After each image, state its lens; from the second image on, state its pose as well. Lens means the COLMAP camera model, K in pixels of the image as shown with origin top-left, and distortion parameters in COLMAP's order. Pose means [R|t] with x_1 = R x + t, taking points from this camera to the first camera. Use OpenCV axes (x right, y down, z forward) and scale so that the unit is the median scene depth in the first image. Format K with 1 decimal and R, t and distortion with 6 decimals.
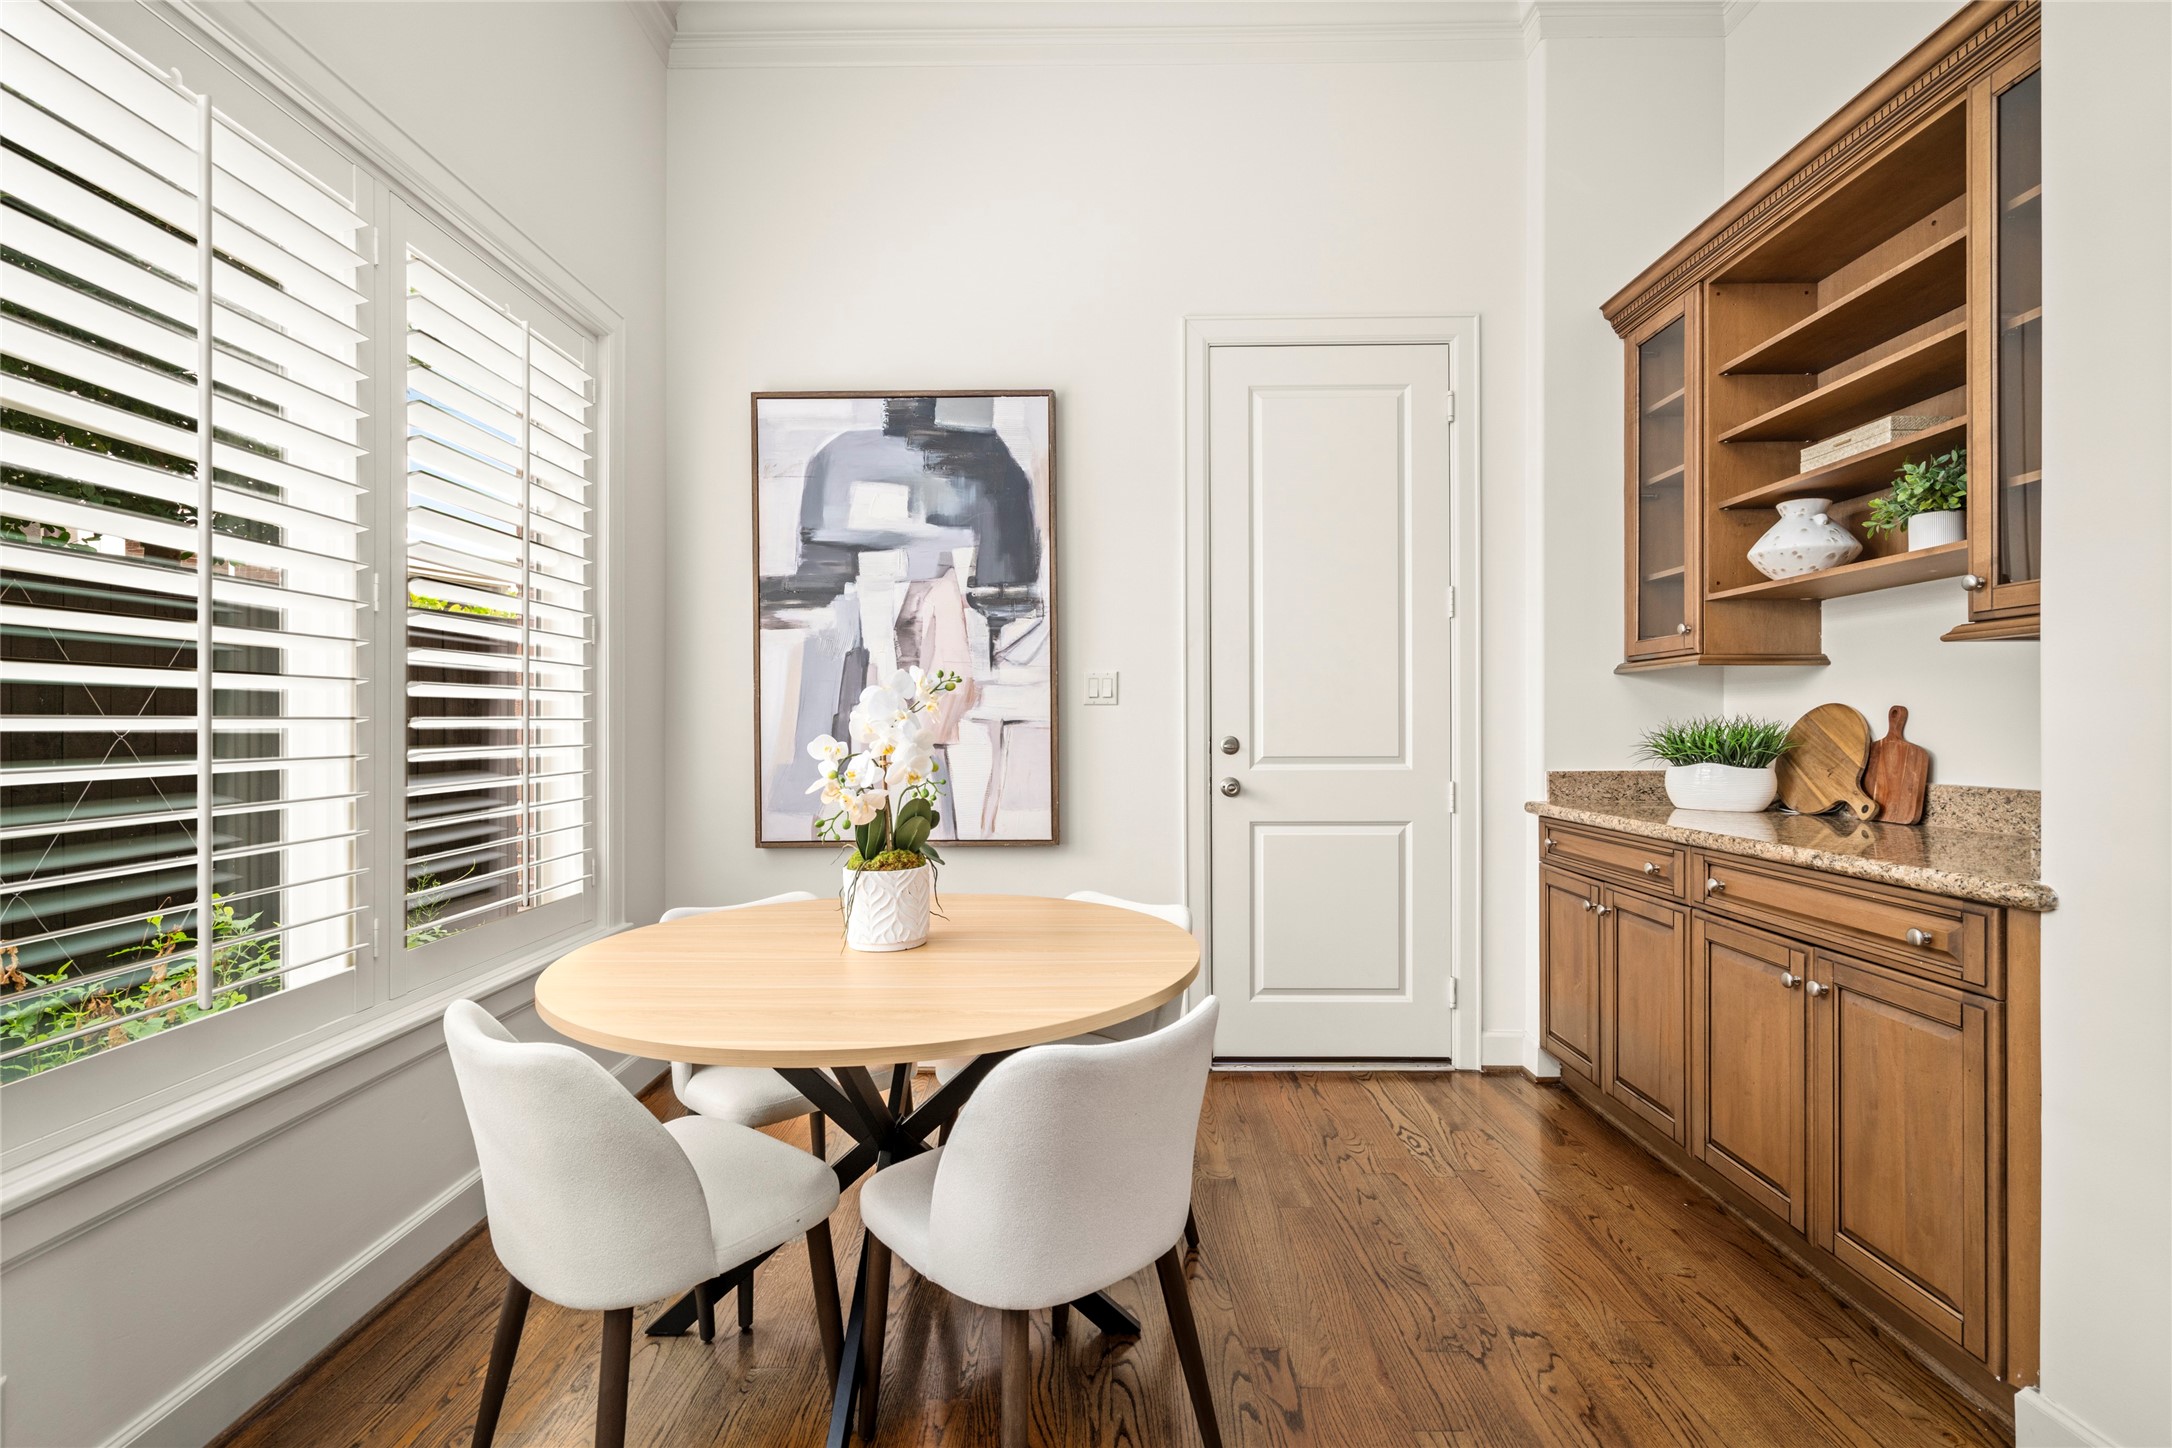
lens RADIAL K [[994.9, 0, 1073.0], [0, 994.9, 723.5], [0, 0, 1]] dist [-0.005505, 0.001740]
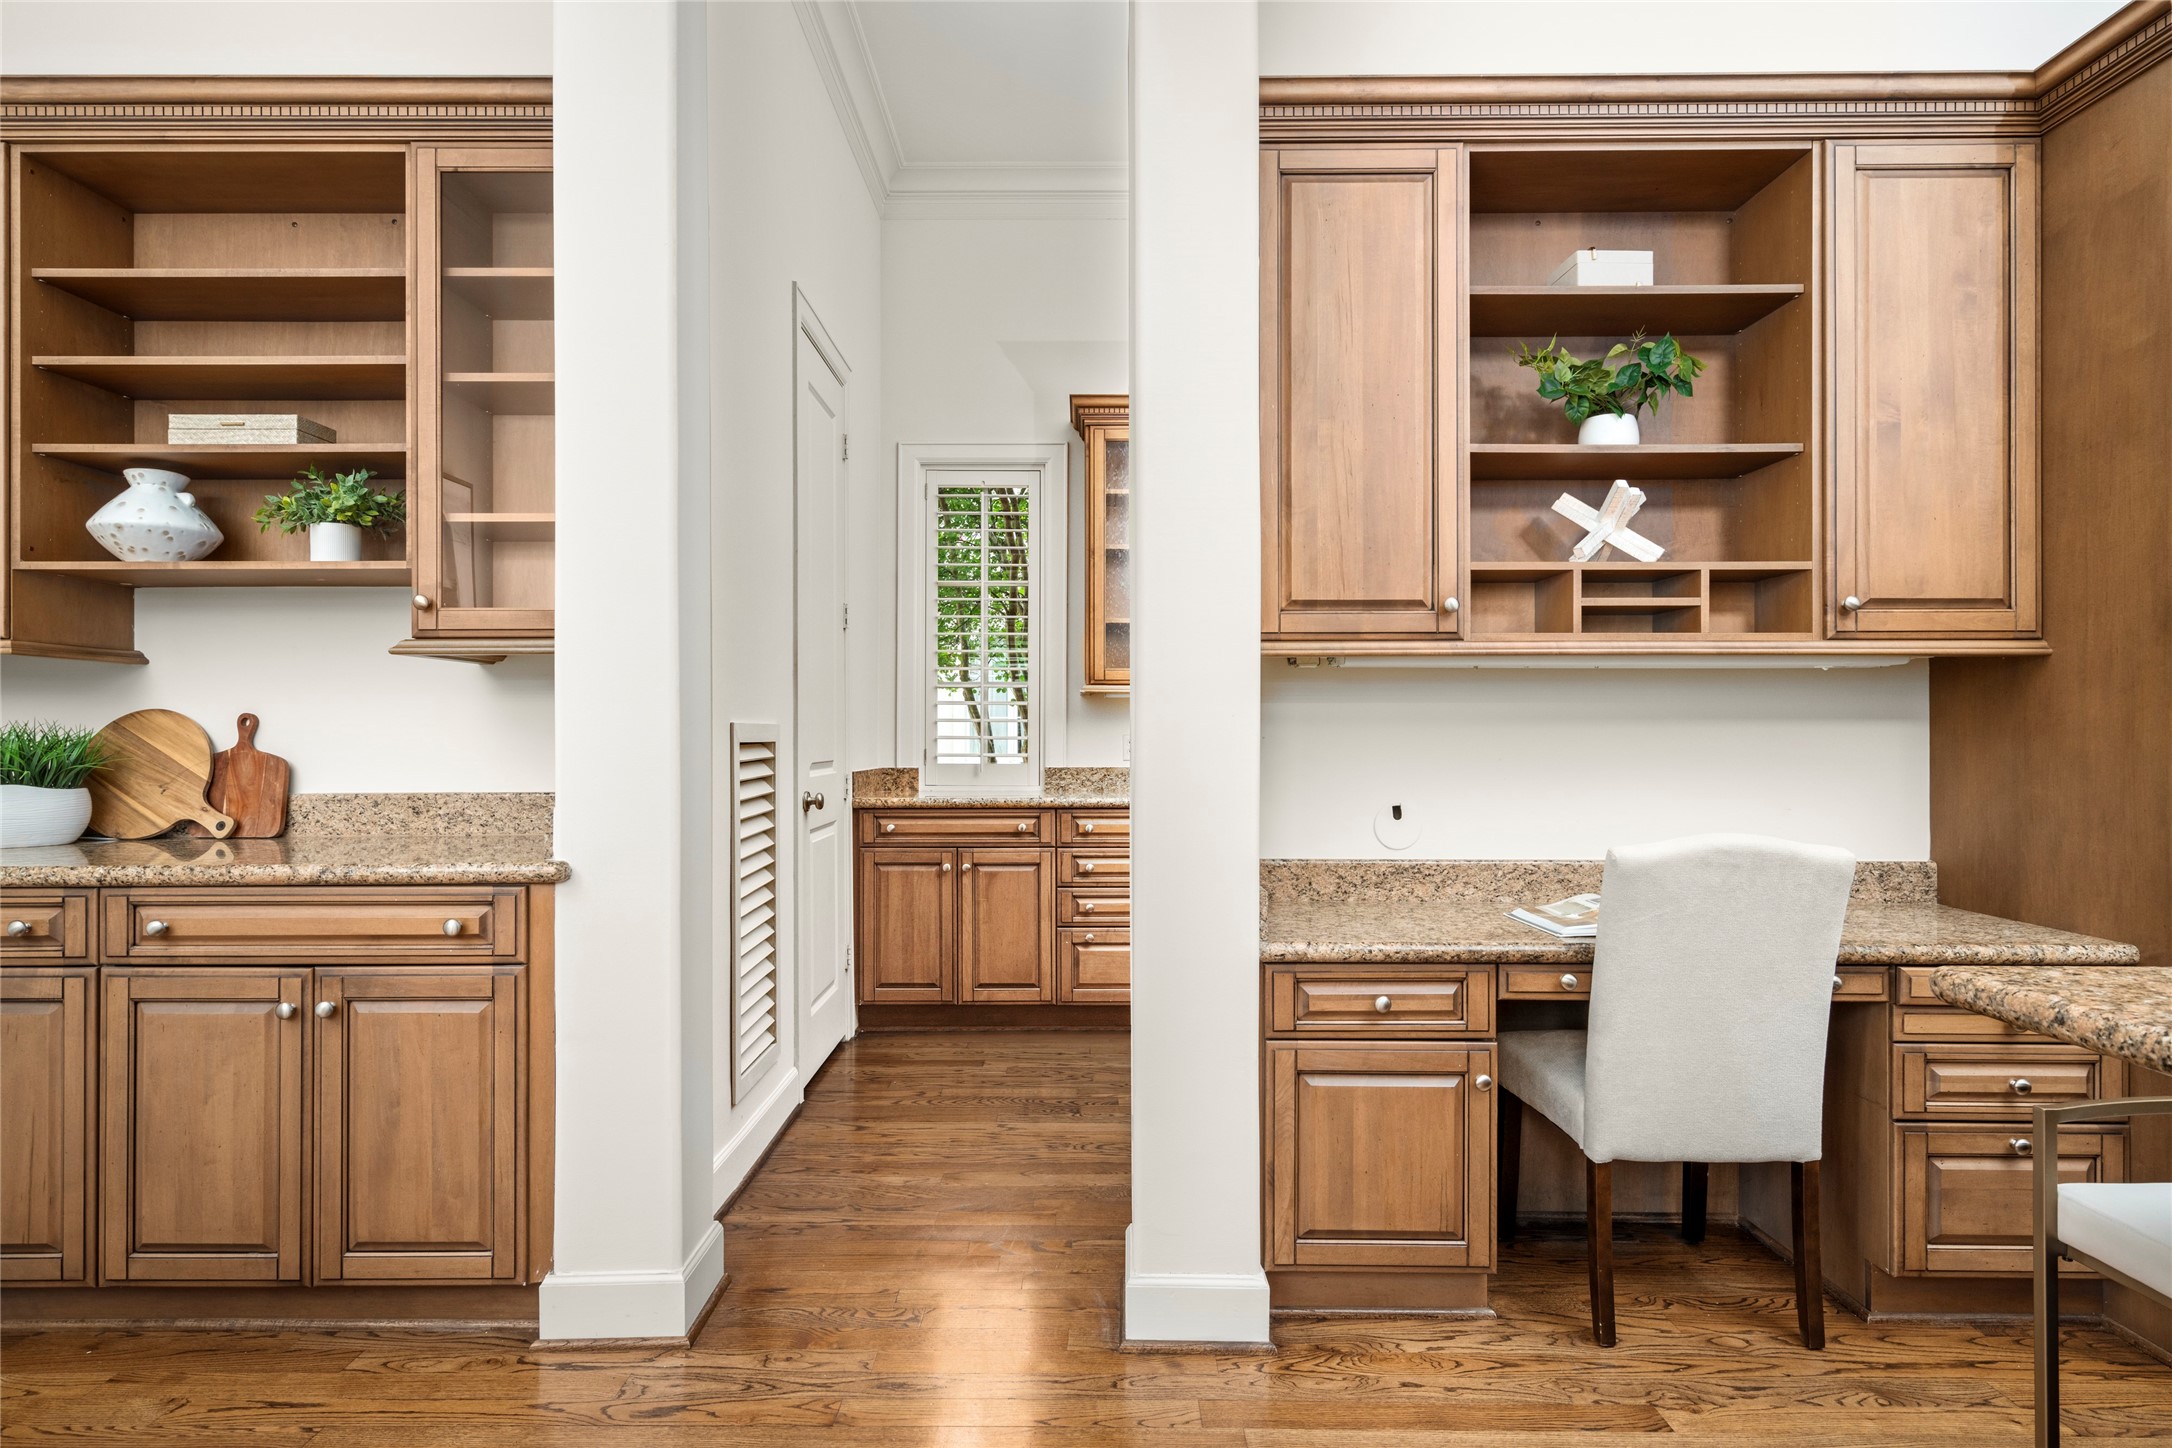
lens RADIAL K [[1219.3, 0, 1076.9], [0, 1219.3, 727.5], [0, 0, 1]] dist [0.003666, 0.005566]
pose [[-0.013999, 0.004488, 0.999892, -0.377743], [0.003350, 0.999985, -0.004442, 0.003441], [-0.999896, 0.003287, -0.014014, 0.252499]]
